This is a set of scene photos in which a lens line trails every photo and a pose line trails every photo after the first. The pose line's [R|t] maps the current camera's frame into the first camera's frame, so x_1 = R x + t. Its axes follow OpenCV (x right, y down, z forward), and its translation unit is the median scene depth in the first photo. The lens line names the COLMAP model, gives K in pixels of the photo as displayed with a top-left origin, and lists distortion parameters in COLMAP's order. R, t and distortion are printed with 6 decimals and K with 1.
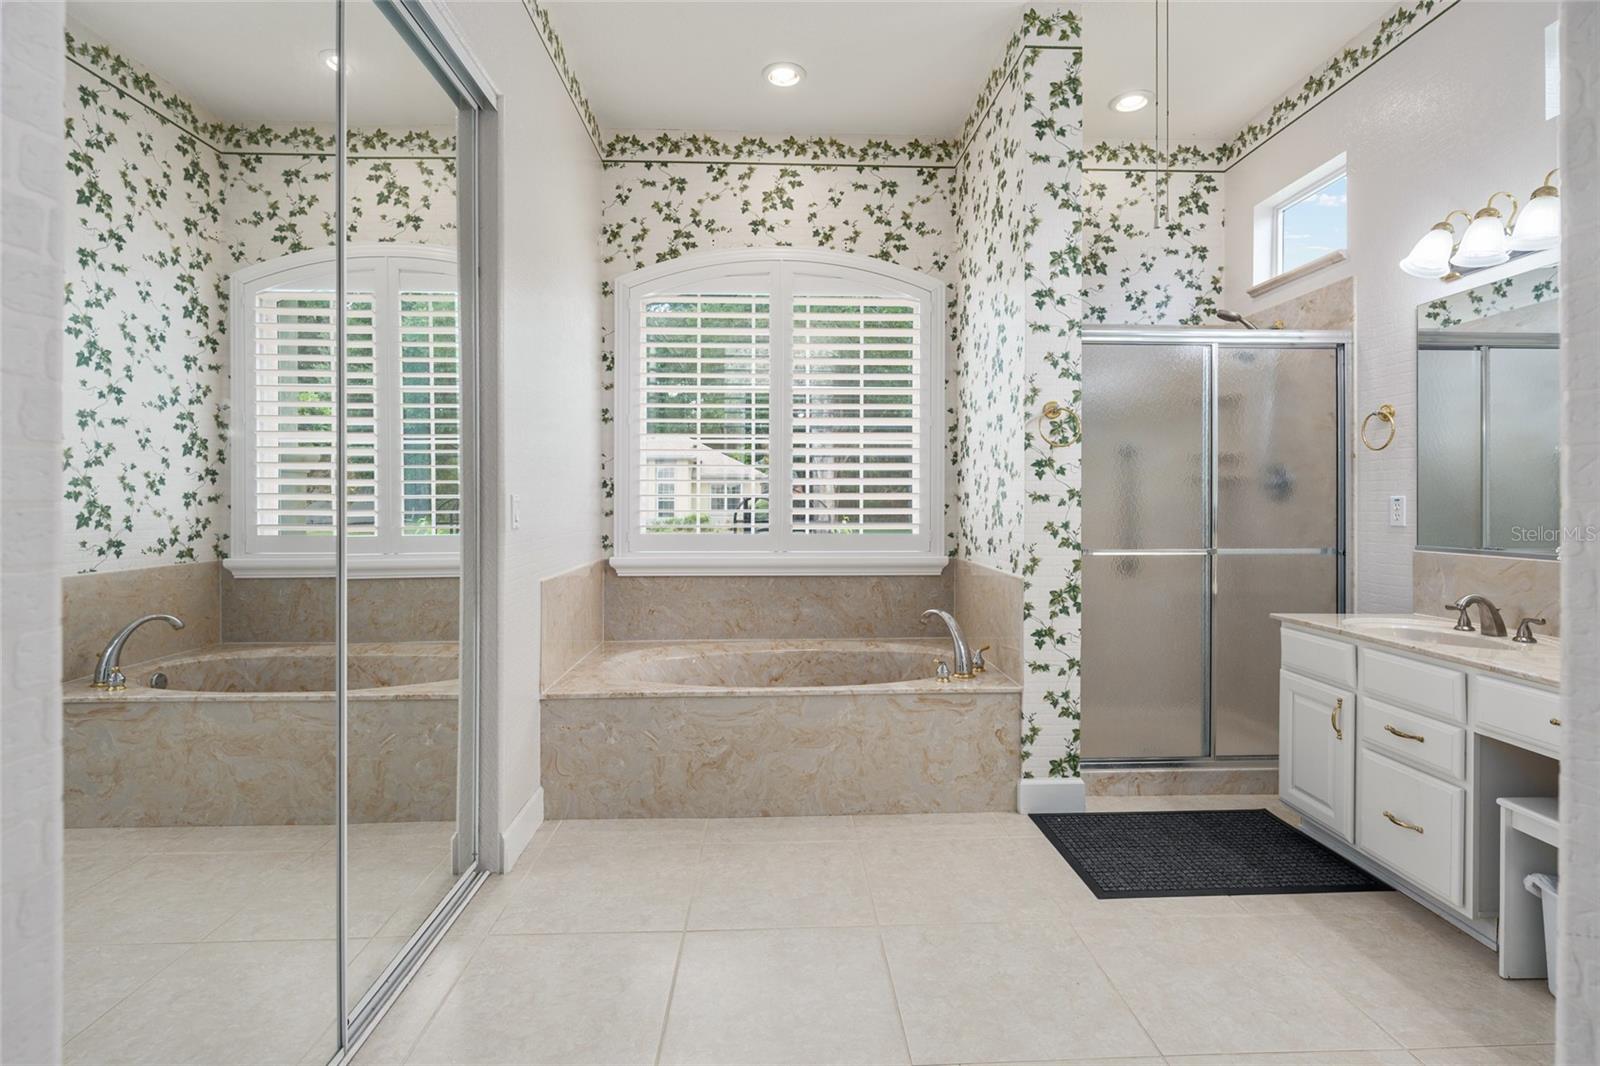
lens RADIAL K [[747.6, 0, 800.5], [0, 747.6, 517.5], [0, 0, 1]] dist [-0.006565, 0.001759]
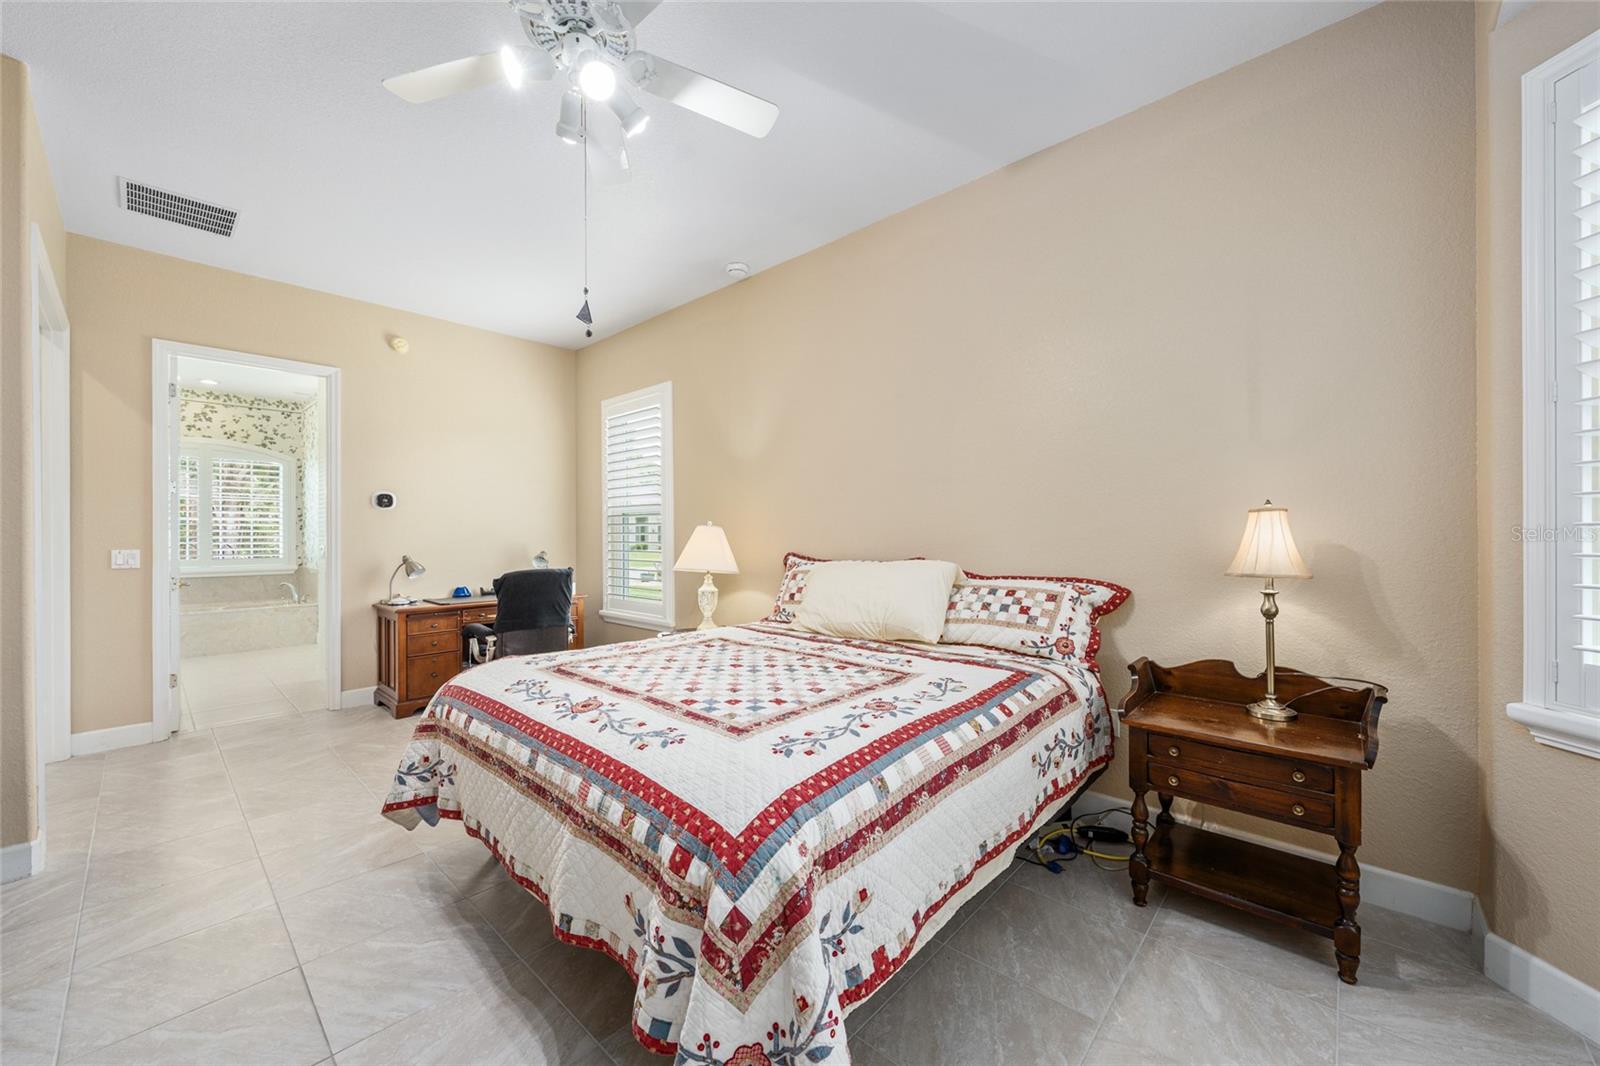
lens RADIAL K [[581.0, 0, 787.7], [0, 581.0, 539.5], [0, 0, 1]] dist [-0.000635, -0.000414]
pose [[0.694603, -0.003837, 0.719383, -0.066961], [0.016065, 0.999819, -0.010178, 0.008792], [-0.719214, 0.018626, 0.694539, -1.584903]]
